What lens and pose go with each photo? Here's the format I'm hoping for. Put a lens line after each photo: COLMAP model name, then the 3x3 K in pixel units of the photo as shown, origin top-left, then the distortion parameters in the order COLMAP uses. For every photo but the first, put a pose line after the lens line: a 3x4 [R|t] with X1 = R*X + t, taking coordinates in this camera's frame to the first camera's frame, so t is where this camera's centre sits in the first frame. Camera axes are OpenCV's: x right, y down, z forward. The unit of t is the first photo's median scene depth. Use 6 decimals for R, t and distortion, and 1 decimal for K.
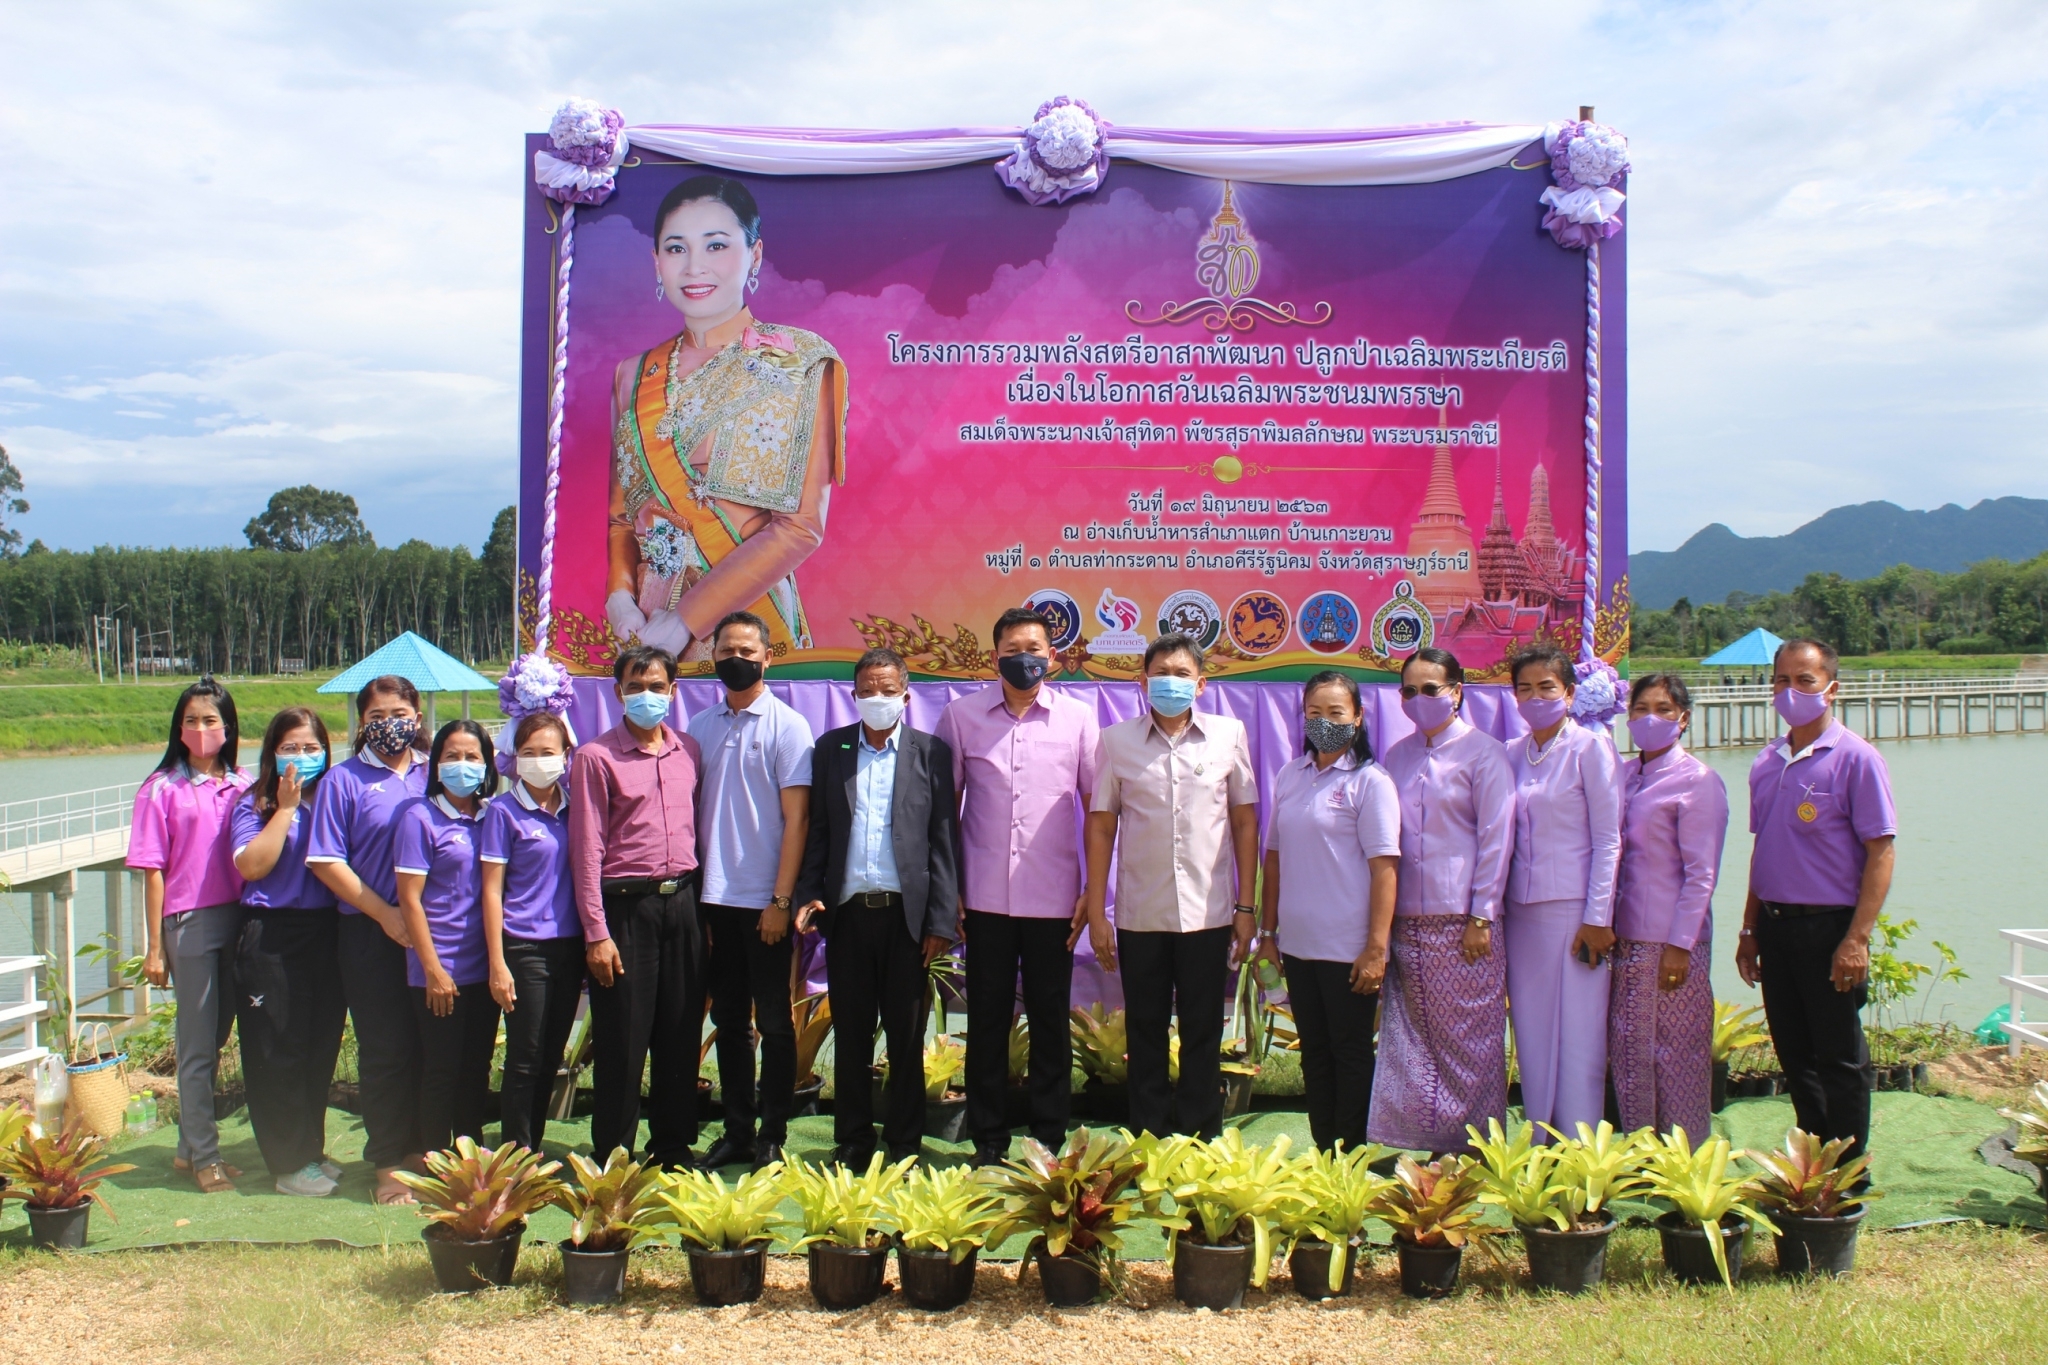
lens RADIAL K [[2169.5, 0, 1016.5], [0, 2169.5, 690.5], [0, 0, 1]] dist [-0.116519, 0.105285]
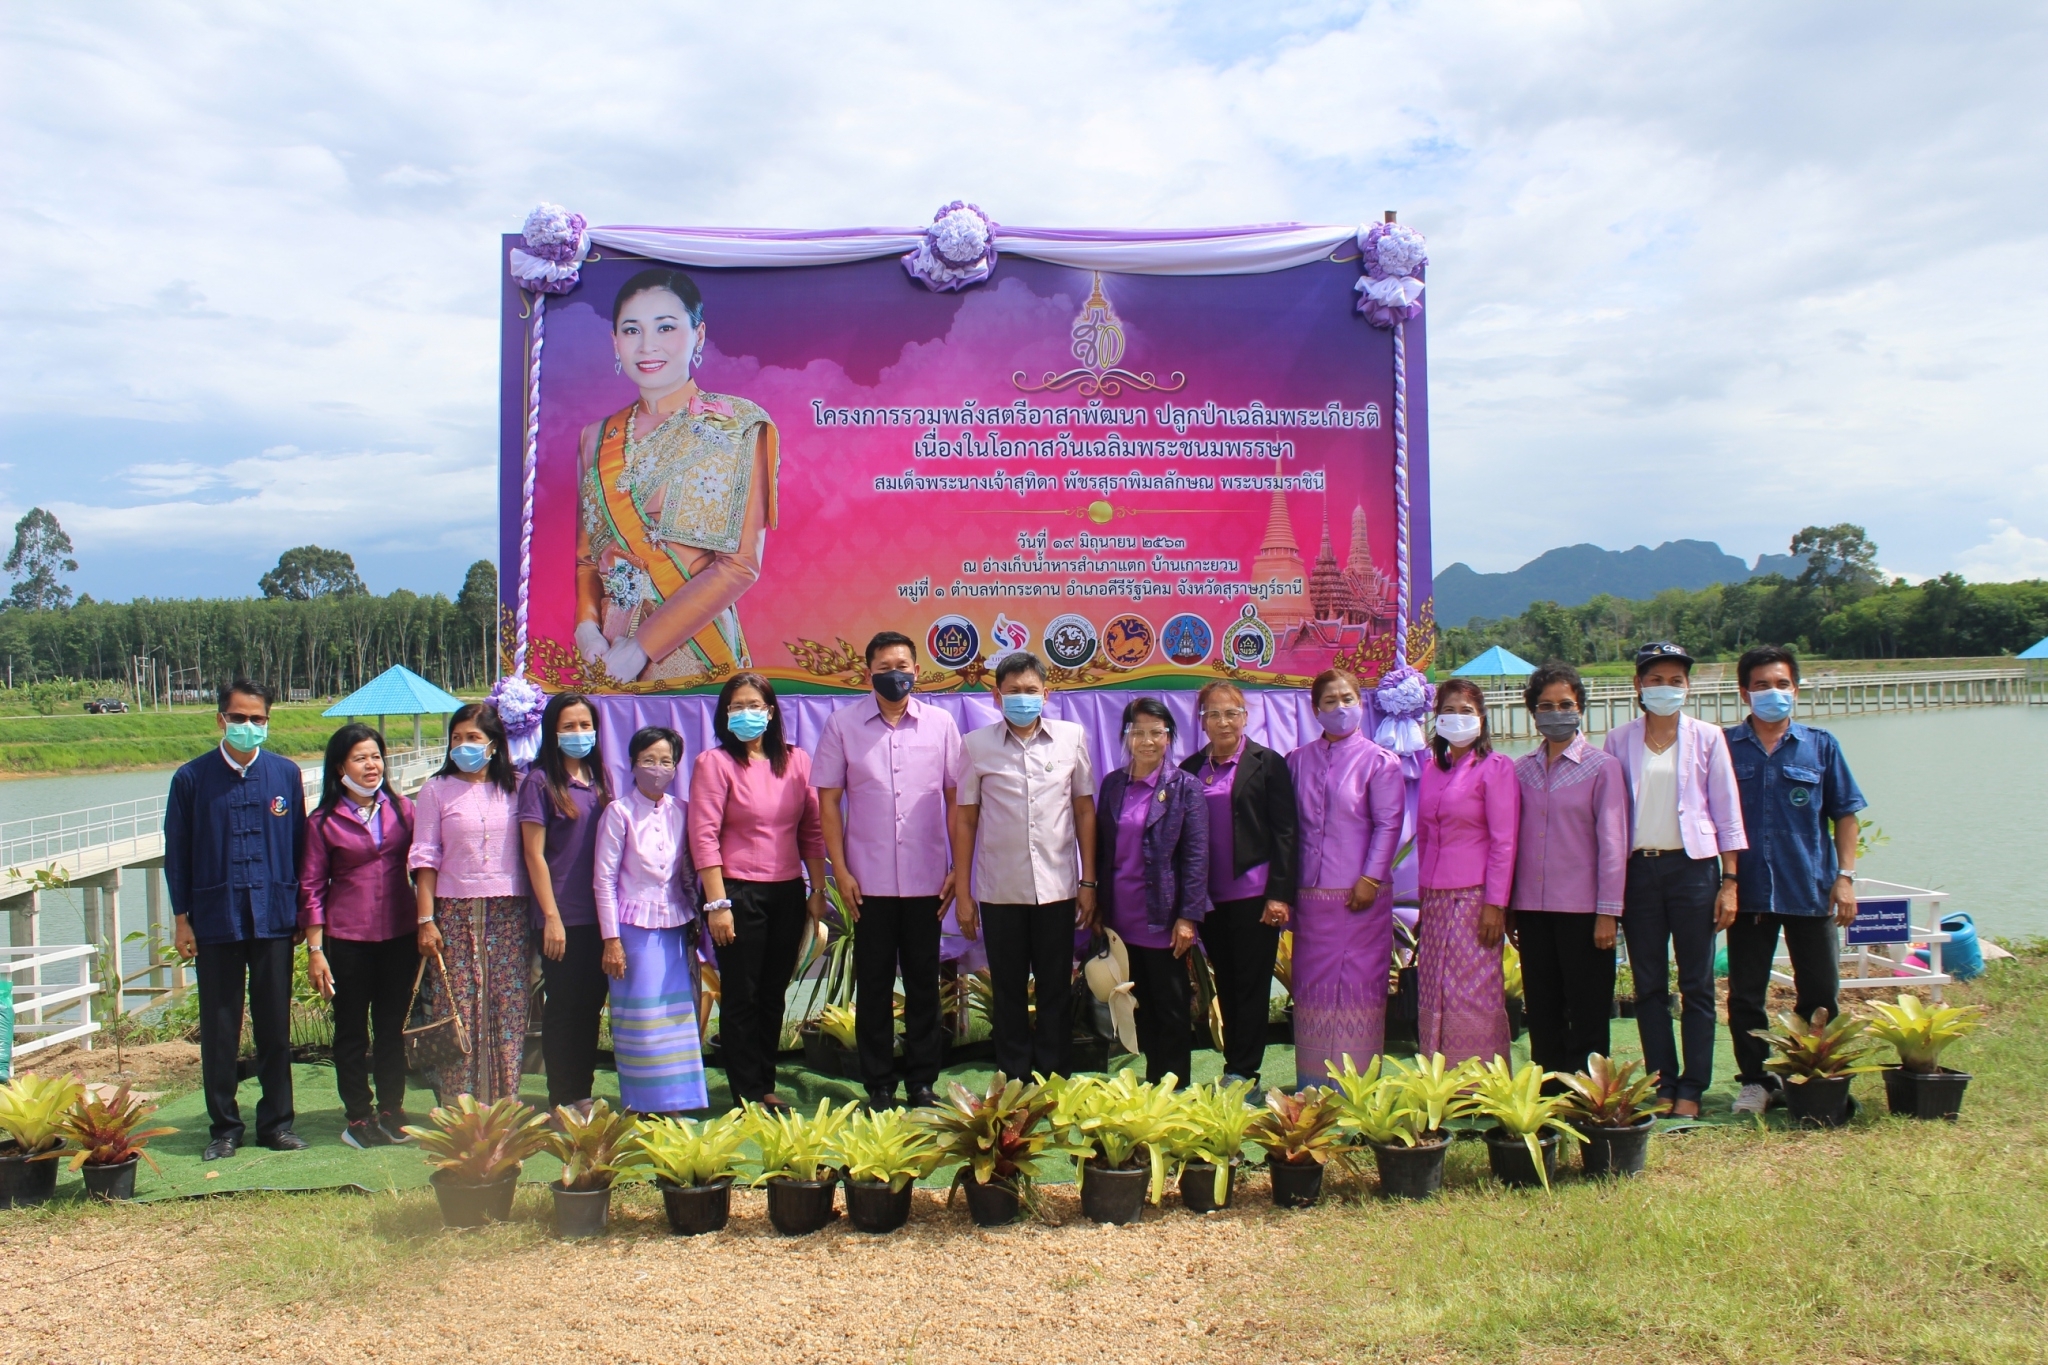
lens RADIAL K [[1767.2, 0, 1024.0], [0, 1767.2, 682.5], [0, 0, 1]] dist [-0.160420, 0.135390]
pose [[0.997320, -0.015644, 0.071474, -0.015232], [0.016559, 0.999788, -0.012233, 0.002607], [-0.071267, 0.013384, 0.997367, 0.036693]]
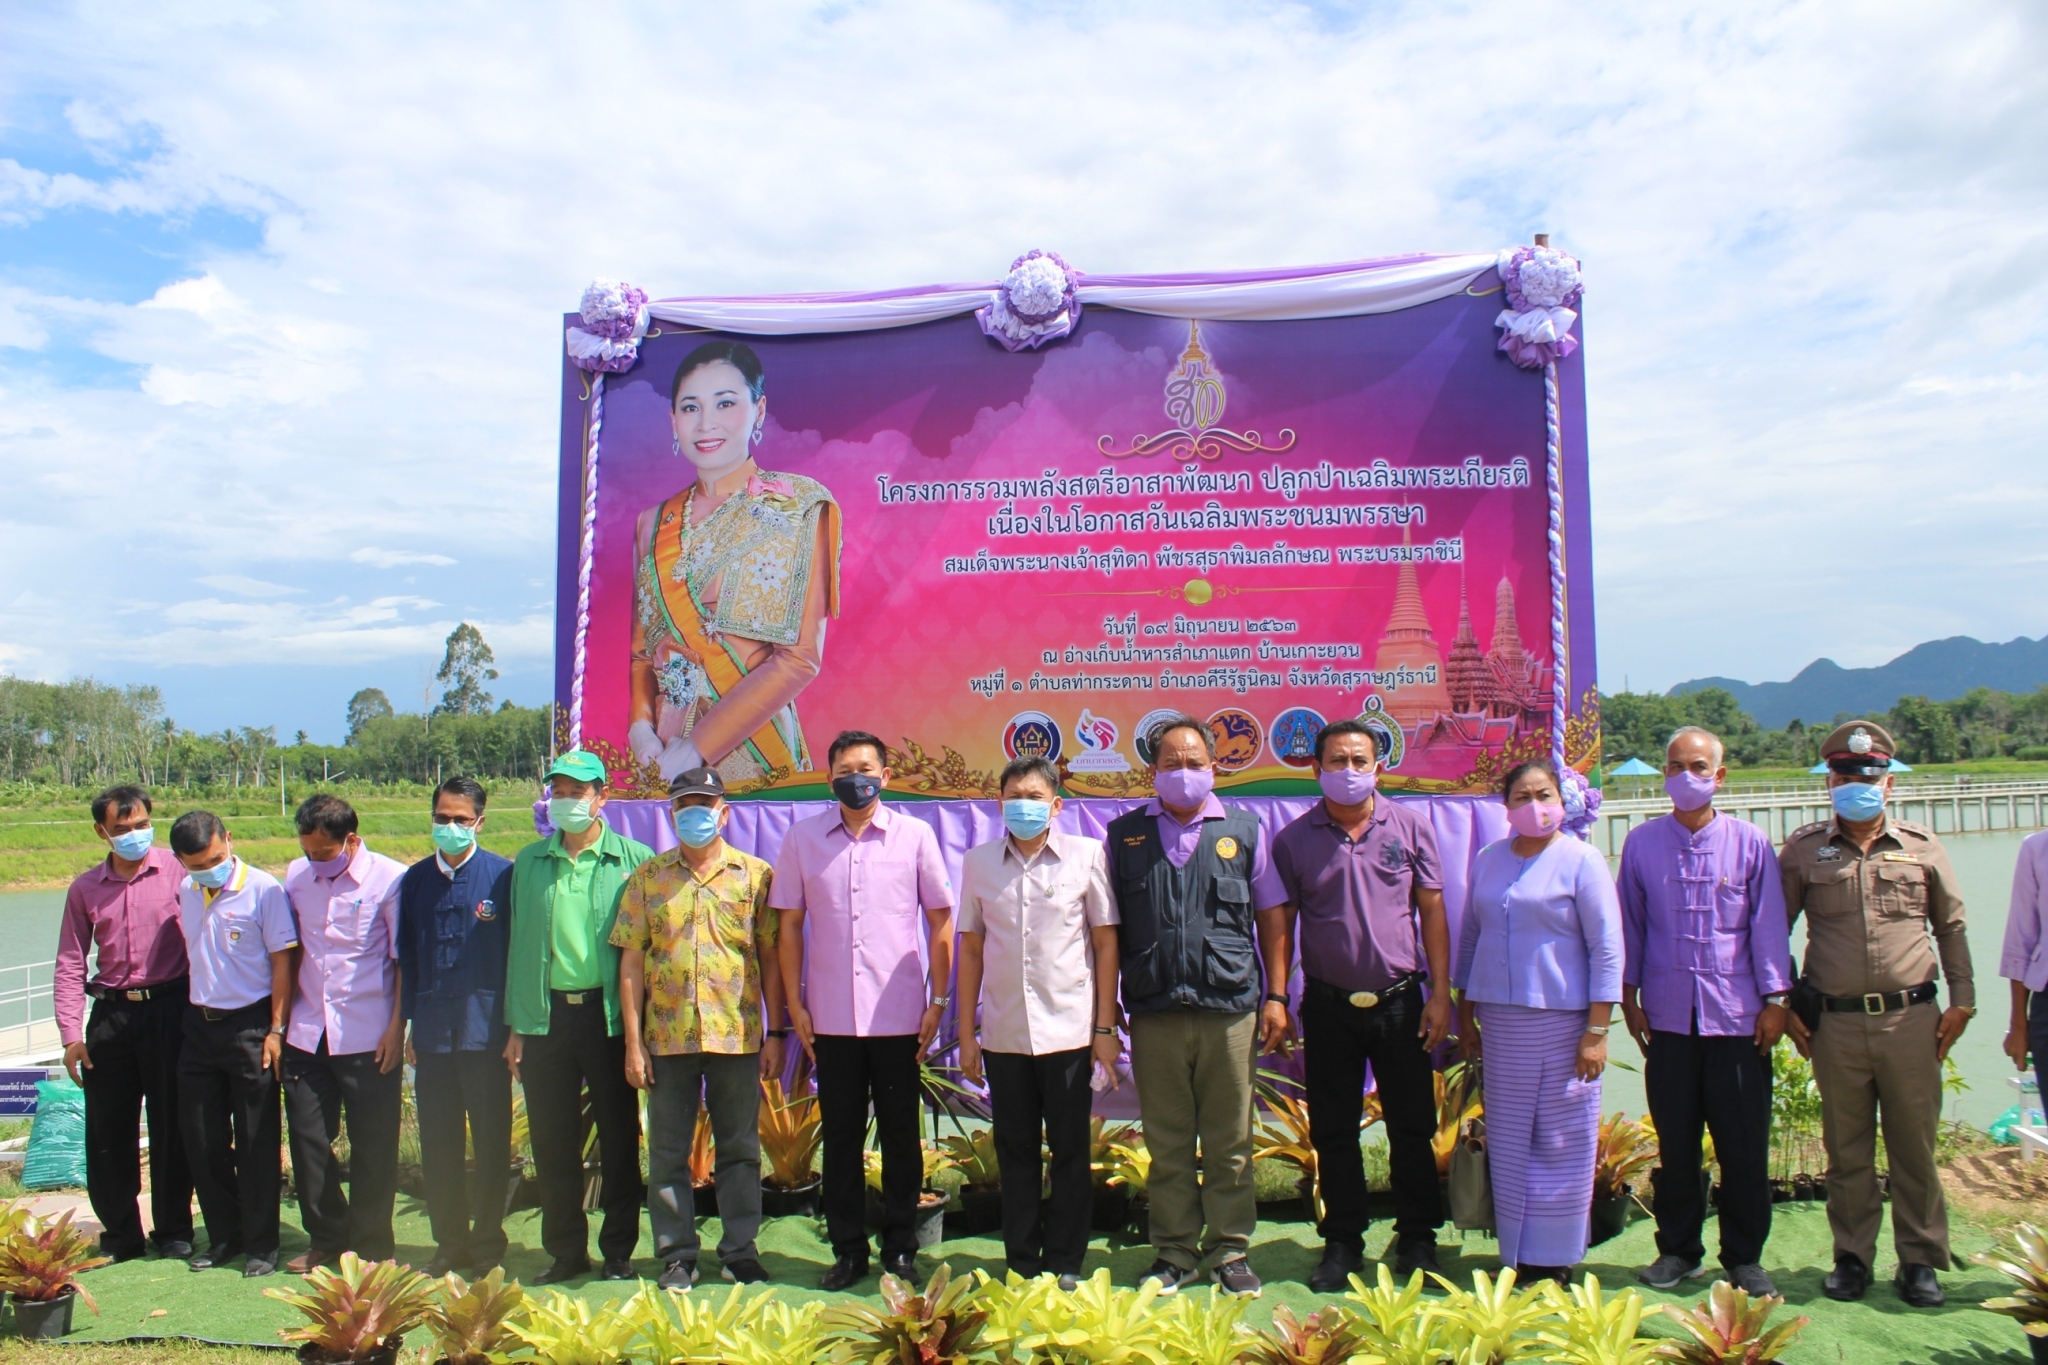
lens RADIAL K [[1698.0, 0, 1026.3], [0, 1698.0, 696.8], [0, 0, 1]] dist [-0.178928, 0.168916]
pose [[0.990068, -0.021890, -0.138877, 0.127516], [0.012878, 0.997772, -0.065457, 0.000000], [0.140001, 0.063018, 0.988144, 0.188778]]
